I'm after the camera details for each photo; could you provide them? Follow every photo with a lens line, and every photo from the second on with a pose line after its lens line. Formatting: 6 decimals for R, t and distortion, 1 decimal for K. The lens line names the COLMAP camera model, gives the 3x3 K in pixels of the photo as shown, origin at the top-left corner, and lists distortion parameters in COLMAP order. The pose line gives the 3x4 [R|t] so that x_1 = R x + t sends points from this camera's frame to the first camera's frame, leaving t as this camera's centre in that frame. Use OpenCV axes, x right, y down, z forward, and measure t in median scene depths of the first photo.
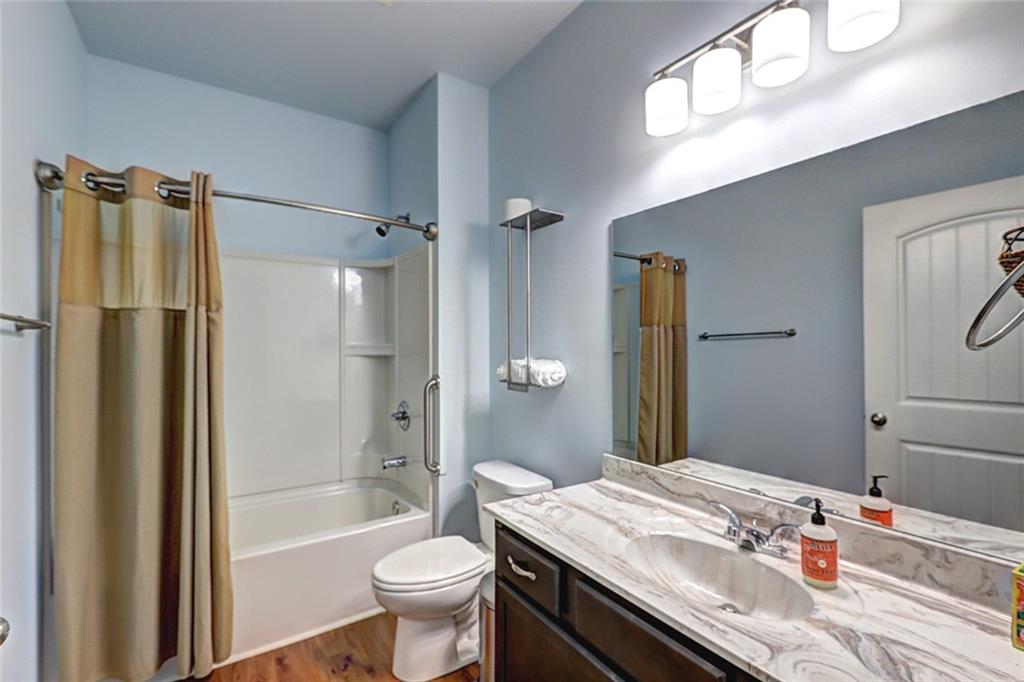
lens RADIAL K [[459.2, 0, 508.4], [0, 459.2, 344.8], [0, 0, 1]] dist [-0.001236, 0.000644]
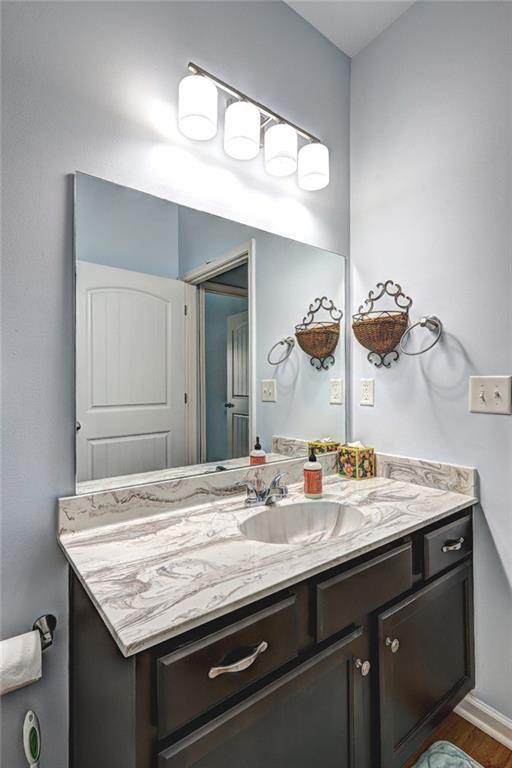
lens RADIAL K [[370.3, 0, 256.0], [0, 370.3, 384.0], [0, 0, 1]] dist [0.004250, 0.001486]
pose [[-0.068435, 0.004172, 0.997647, -0.421002], [0.003211, 0.999987, -0.003961, 0.070450], [-0.997650, 0.002932, -0.068448, 0.822934]]
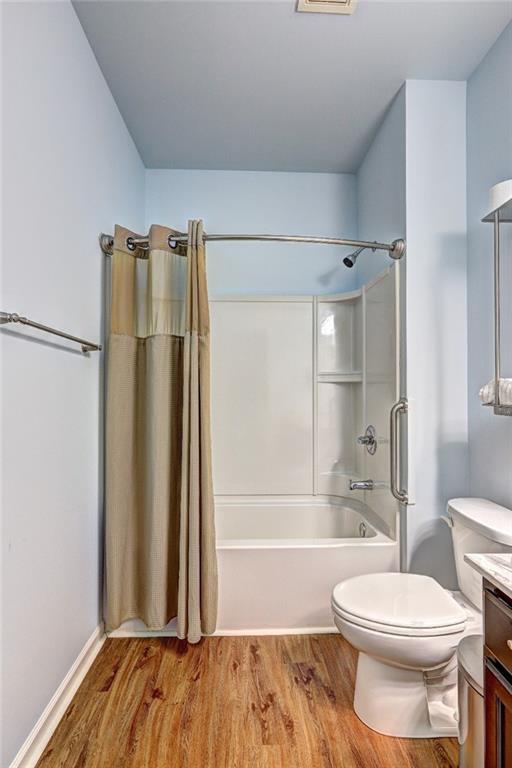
lens RADIAL K [[370.3, 0, 256.0], [0, 370.3, 384.0], [0, 0, 1]] dist [0.004250, 0.001486]
pose [[0.852951, -0.004133, -0.521975, -0.022513], [-0.004728, 0.999866, -0.015642, 0.063889], [0.521970, 0.015809, 0.852817, 0.237023]]
